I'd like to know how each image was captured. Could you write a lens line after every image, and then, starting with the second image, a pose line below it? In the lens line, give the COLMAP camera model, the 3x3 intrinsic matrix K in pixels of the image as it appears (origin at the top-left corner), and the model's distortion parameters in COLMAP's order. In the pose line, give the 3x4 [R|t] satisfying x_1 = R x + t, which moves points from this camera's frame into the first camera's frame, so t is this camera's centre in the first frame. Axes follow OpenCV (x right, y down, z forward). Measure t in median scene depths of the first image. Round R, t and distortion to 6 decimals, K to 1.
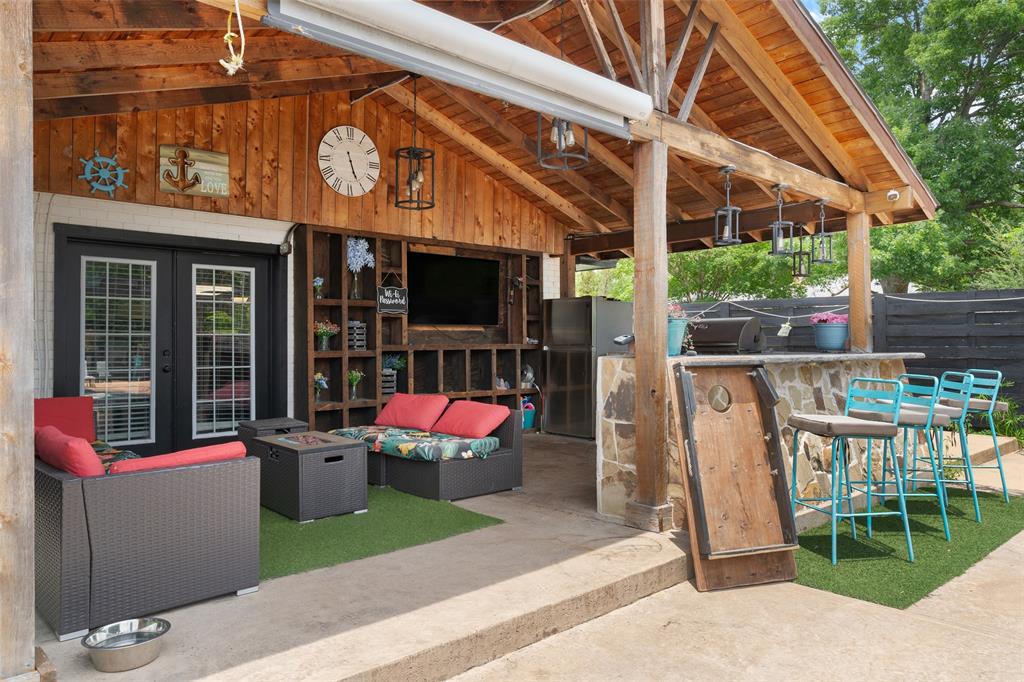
lens RADIAL K [[673.6, 0, 512.0], [0, 673.6, 341.0], [0, 0, 1]] dist [-0.003476, -0.000176]
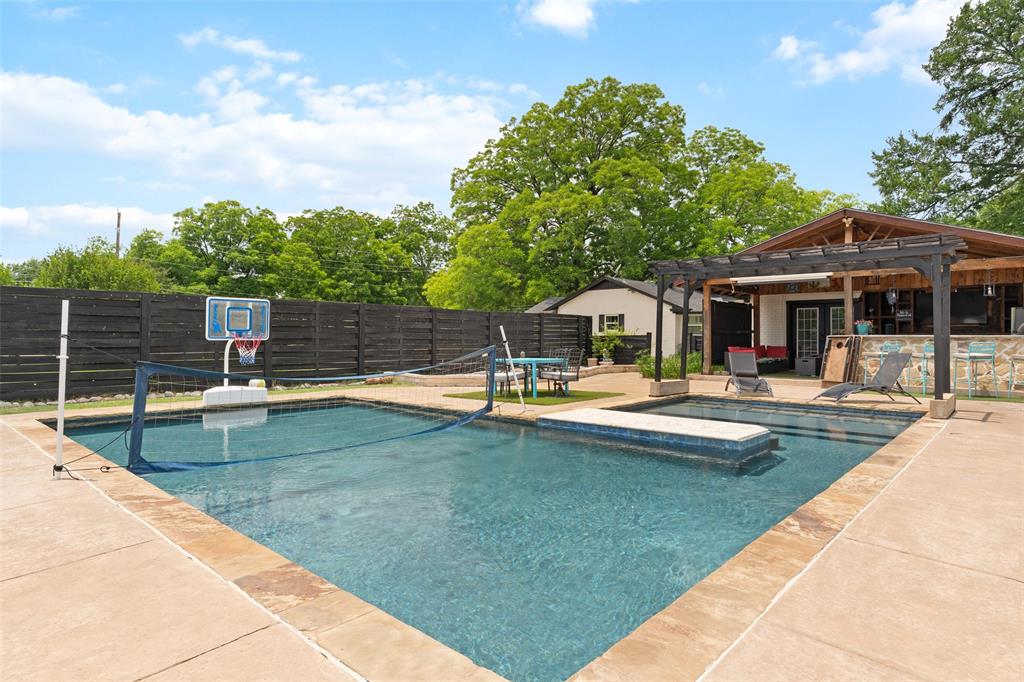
lens RADIAL K [[585.5, 0, 498.4], [0, 585.5, 327.7], [0, 0, 1]] dist [-0.000364, -0.002022]
pose [[0.112241, -0.019540, -0.993489, 1.924355], [-0.000860, 0.999804, -0.019762, 0.031666], [0.993681, 0.003073, 0.112202, -0.783307]]
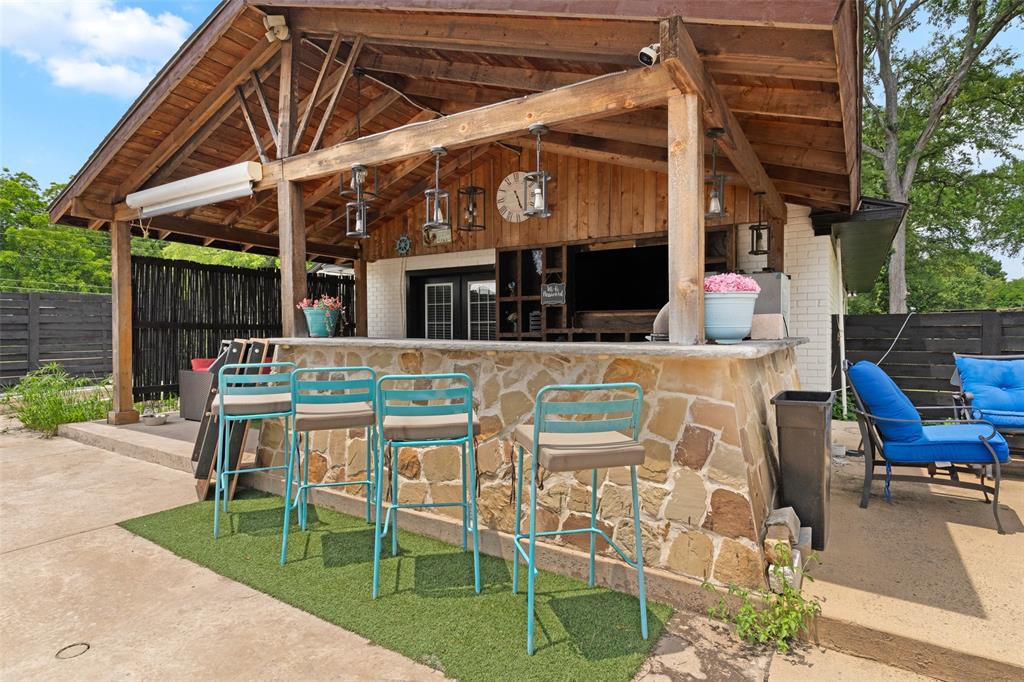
lens RADIAL K [[543.8, 0, 512.0], [0, 543.8, 341.0], [0, 0, 1]] dist [0.000296, -0.000055]
pose [[0.281902, 0.020805, -0.959218, 0.854876], [0.004217, 0.999728, 0.022923, 0.005400], [0.959434, -0.010507, 0.281738, 0.677529]]
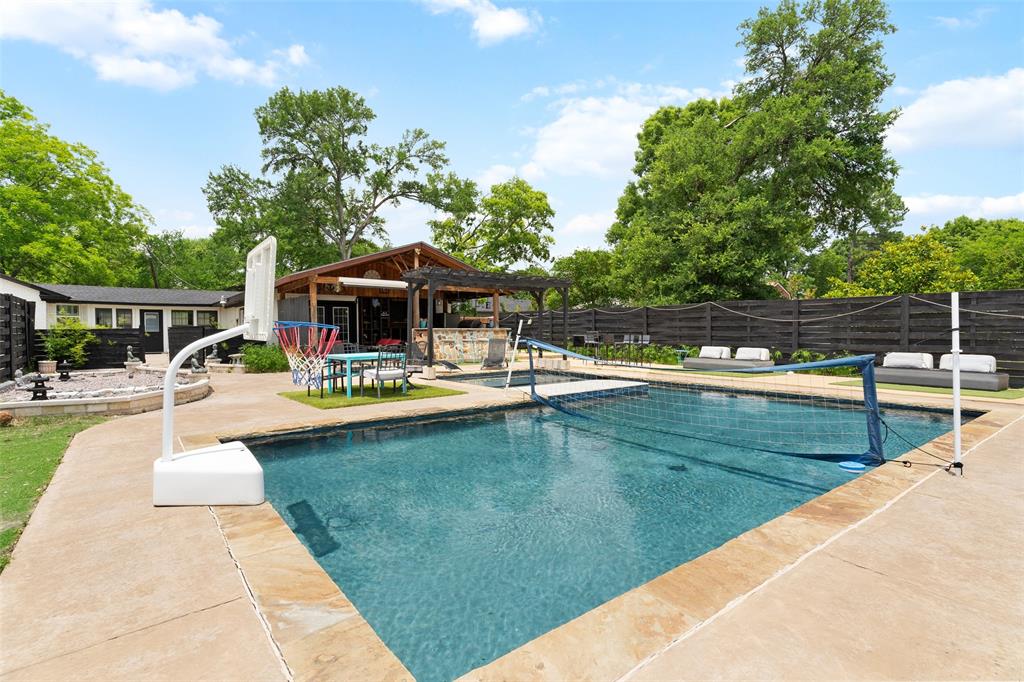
lens RADIAL K [[497.7, 0, 513.8], [0, 497.7, 329.4], [0, 0, 1]] dist [-0.001597, -0.000345]
pose [[0.998548, -0.005344, -0.053604, 0.722583], [0.005336, 0.999986, -0.000295, 0.025899], [0.053605, 0.000009, 0.998562, -1.810649]]
